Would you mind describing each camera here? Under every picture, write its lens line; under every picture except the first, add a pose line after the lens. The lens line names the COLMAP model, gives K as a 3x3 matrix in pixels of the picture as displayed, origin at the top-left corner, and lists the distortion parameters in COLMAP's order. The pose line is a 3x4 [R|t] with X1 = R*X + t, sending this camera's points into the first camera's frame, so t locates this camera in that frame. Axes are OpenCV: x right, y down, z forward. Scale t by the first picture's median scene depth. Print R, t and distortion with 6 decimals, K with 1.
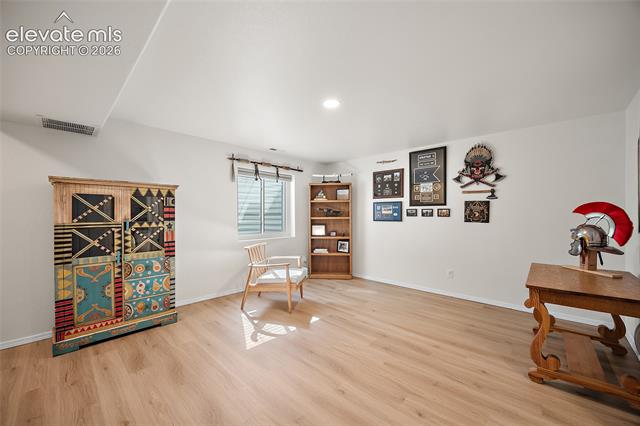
lens RADIAL K [[255.1, 0, 313.4], [0, 255.1, 215.1], [0, 0, 1]] dist [0.000400, -0.000319]
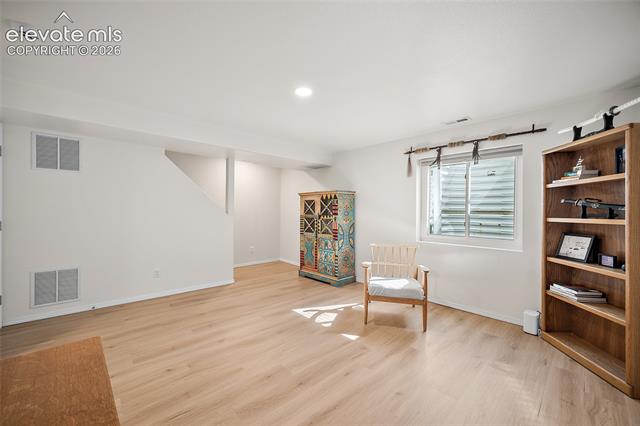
lens RADIAL K [[255.1, 0, 314.4], [0, 255.1, 209.9], [0, 0, 1]] dist [0.000400, -0.000319]
pose [[-0.074105, -0.005957, -0.997233, 0.921160], [-0.011633, 0.999919, -0.005108, 0.001166], [0.997183, 0.011222, -0.074169, 1.025370]]
